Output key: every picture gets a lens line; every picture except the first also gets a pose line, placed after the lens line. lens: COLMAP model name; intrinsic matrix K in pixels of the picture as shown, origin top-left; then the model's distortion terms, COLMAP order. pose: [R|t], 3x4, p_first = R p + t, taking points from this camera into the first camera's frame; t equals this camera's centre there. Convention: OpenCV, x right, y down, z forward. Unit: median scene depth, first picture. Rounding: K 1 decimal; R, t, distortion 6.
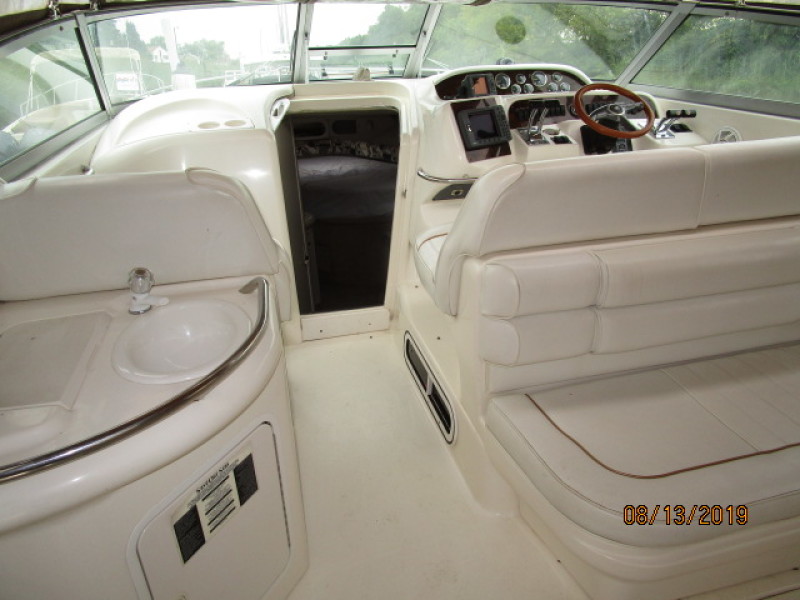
lens RADIAL K [[570.3, 0, 396.5], [0, 570.3, 298.4], [0, 0, 1]] dist [-0.040346, 0.026215]
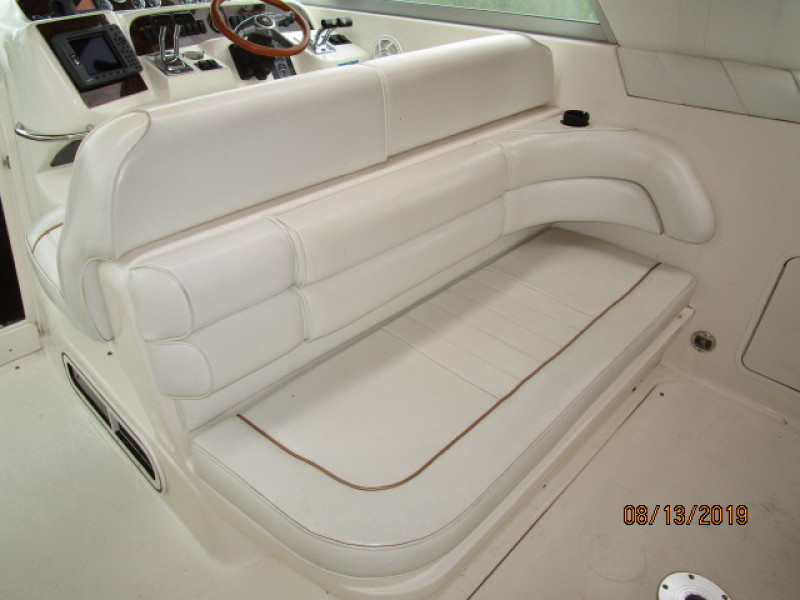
lens RADIAL K [[571.0, 0, 400.0], [0, 571.0, 300.0], [0, 0, 1]] dist [-0.026772, 0.001307]
pose [[0.848722, -0.263200, 0.458690, 0.067062], [0.202494, 0.962990, 0.177893, -0.047673], [-0.488535, -0.058100, 0.870608, 0.153247]]
